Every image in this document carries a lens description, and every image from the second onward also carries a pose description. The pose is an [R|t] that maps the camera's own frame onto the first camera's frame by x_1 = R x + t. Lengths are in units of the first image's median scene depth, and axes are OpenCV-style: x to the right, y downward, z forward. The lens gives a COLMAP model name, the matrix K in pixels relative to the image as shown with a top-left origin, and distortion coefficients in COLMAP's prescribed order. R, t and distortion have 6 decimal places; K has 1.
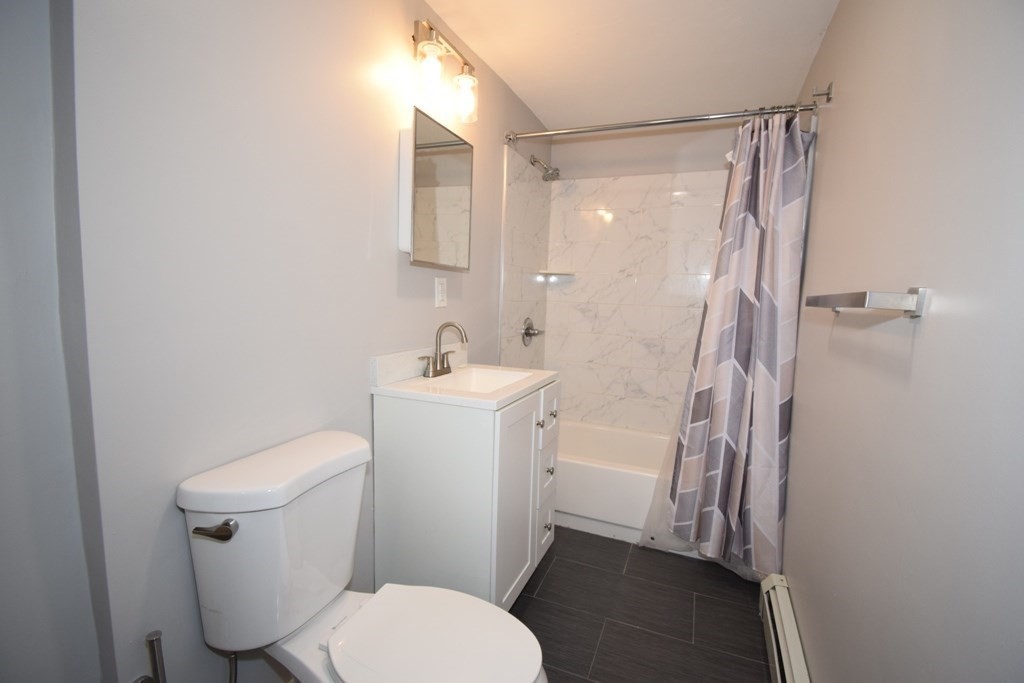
lens RADIAL K [[453.3, 0, 510.9], [0, 453.3, 343.3], [0, 0, 1]] dist [0.009544, -0.019435]
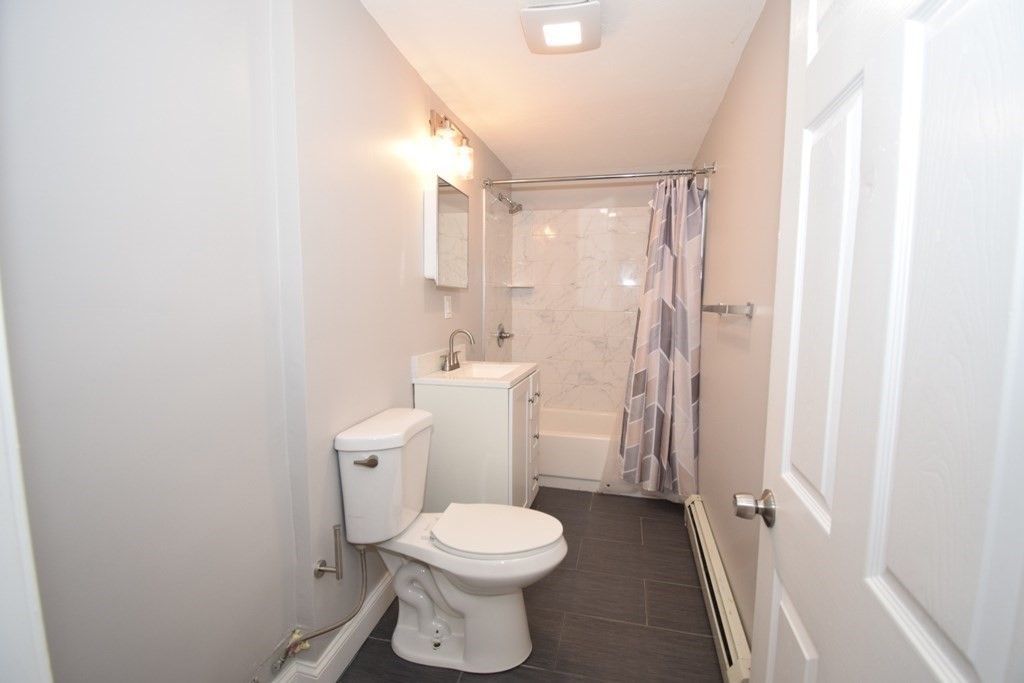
lens RADIAL K [[453.3, 0, 512.8], [0, 453.3, 344.2], [0, 0, 1]] dist [0.009544, -0.019435]
pose [[0.988109, -0.039366, 0.148628, -0.169773], [0.040580, 0.999163, -0.005145, 0.010049], [-0.148301, 0.011116, 0.988880, -0.326937]]
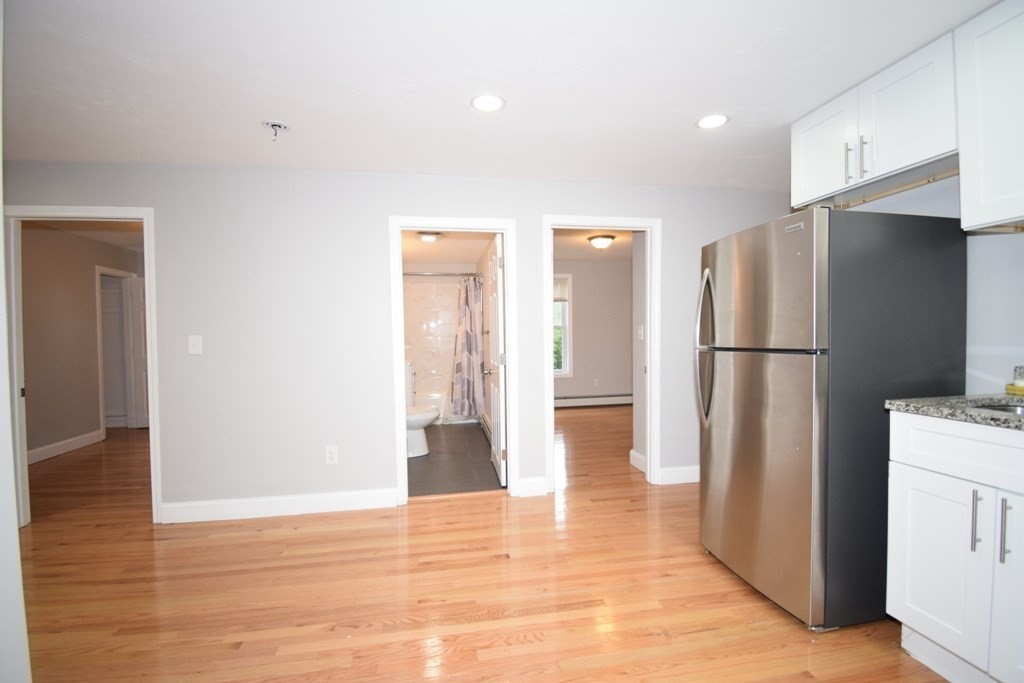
lens RADIAL K [[453.3, 0, 510.8], [0, 453.3, 340.8], [0, 0, 1]] dist [0.009544, -0.019435]
pose [[0.838227, -0.048407, 0.543169, -0.964008], [0.103733, 0.992019, -0.071674, 0.220803], [-0.535364, 0.116423, 0.836559, -1.820668]]
